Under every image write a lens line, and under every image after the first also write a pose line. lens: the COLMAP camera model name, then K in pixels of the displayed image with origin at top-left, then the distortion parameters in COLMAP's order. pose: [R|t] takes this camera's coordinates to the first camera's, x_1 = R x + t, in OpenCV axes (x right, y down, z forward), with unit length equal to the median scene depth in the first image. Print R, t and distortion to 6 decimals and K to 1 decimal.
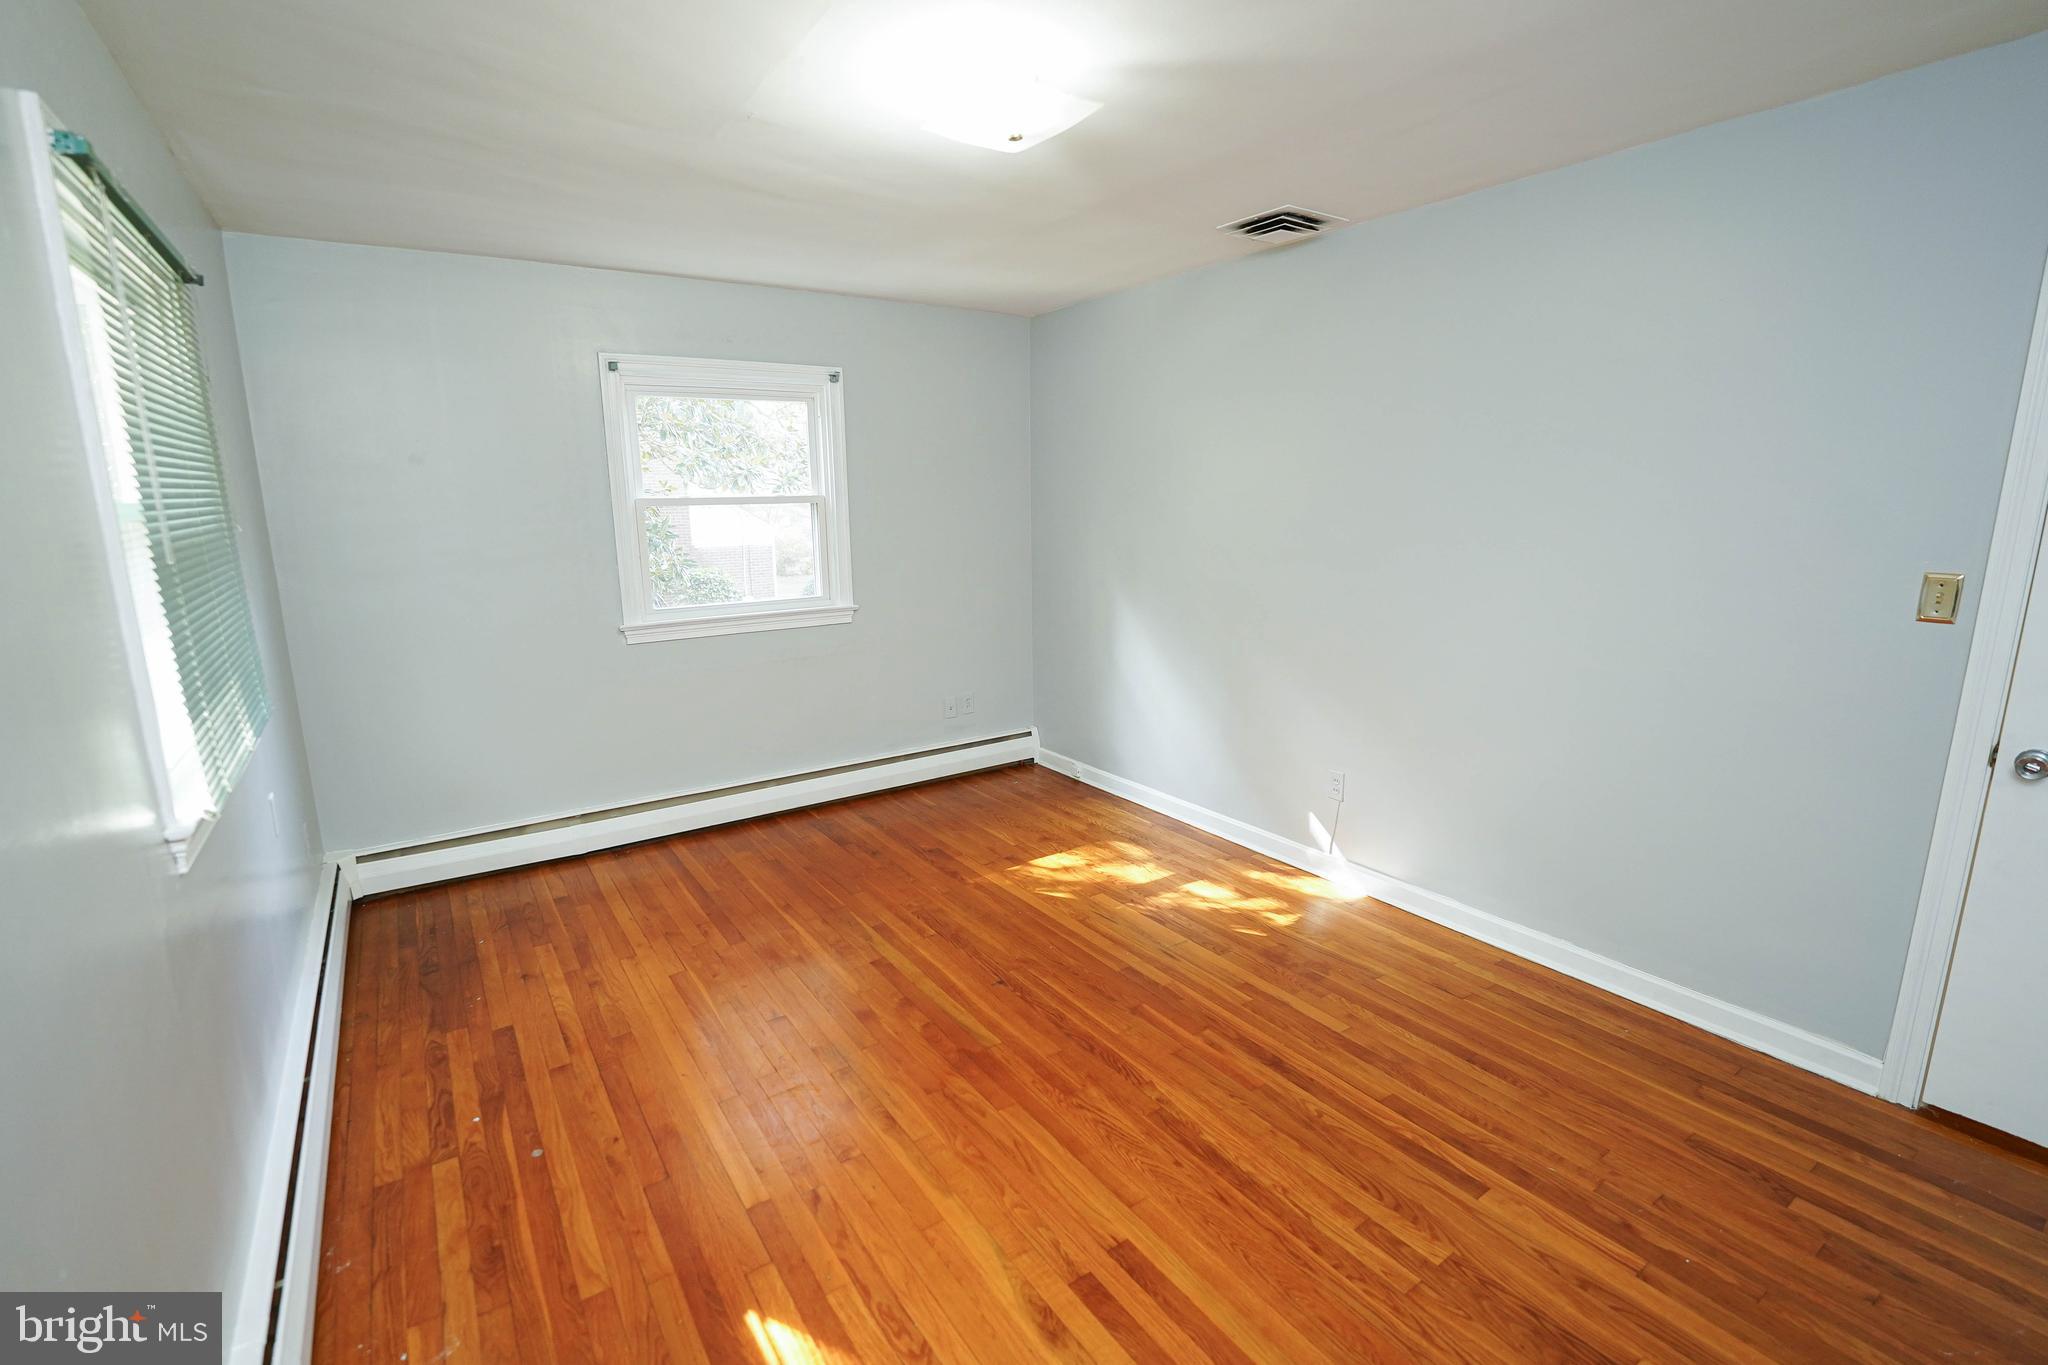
lens RADIAL K [[923.3, 0, 1015.4], [0, 923.3, 679.1], [0, 0, 1]] dist [-0.008800, -0.000932]
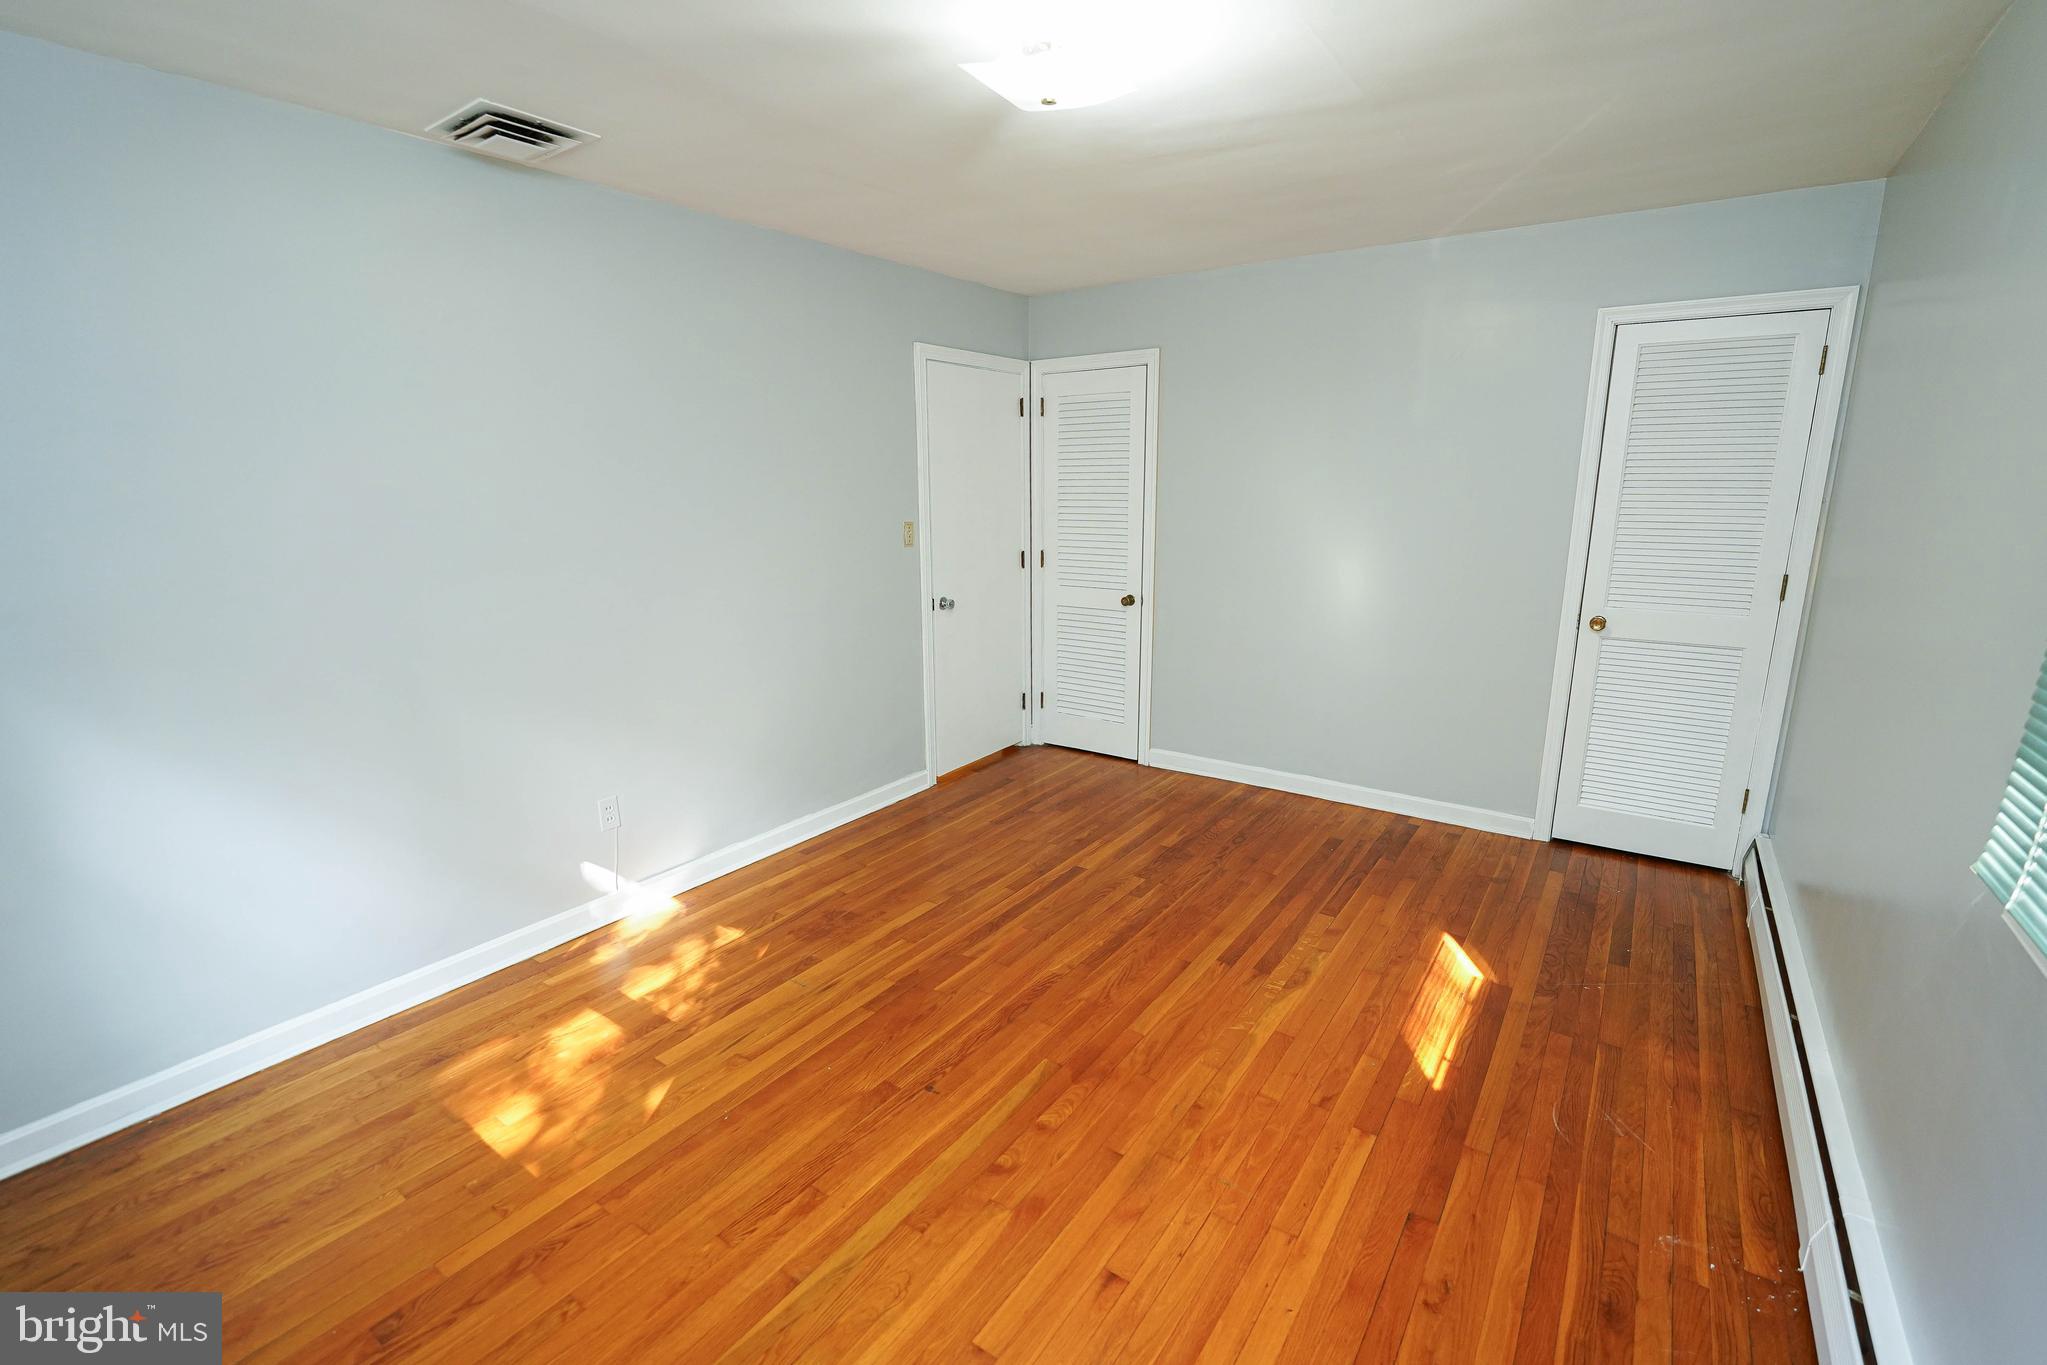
lens RADIAL K [[922.8, 0, 1017.3], [0, 922.8, 677.9], [0, 0, 1]] dist [-0.008800, -0.000932]
pose [[-0.364800, -0.178702, 0.913776, -0.731013], [0.194421, 0.945155, 0.262456, -0.204624], [-0.910561, 0.273402, -0.310049, 1.122862]]
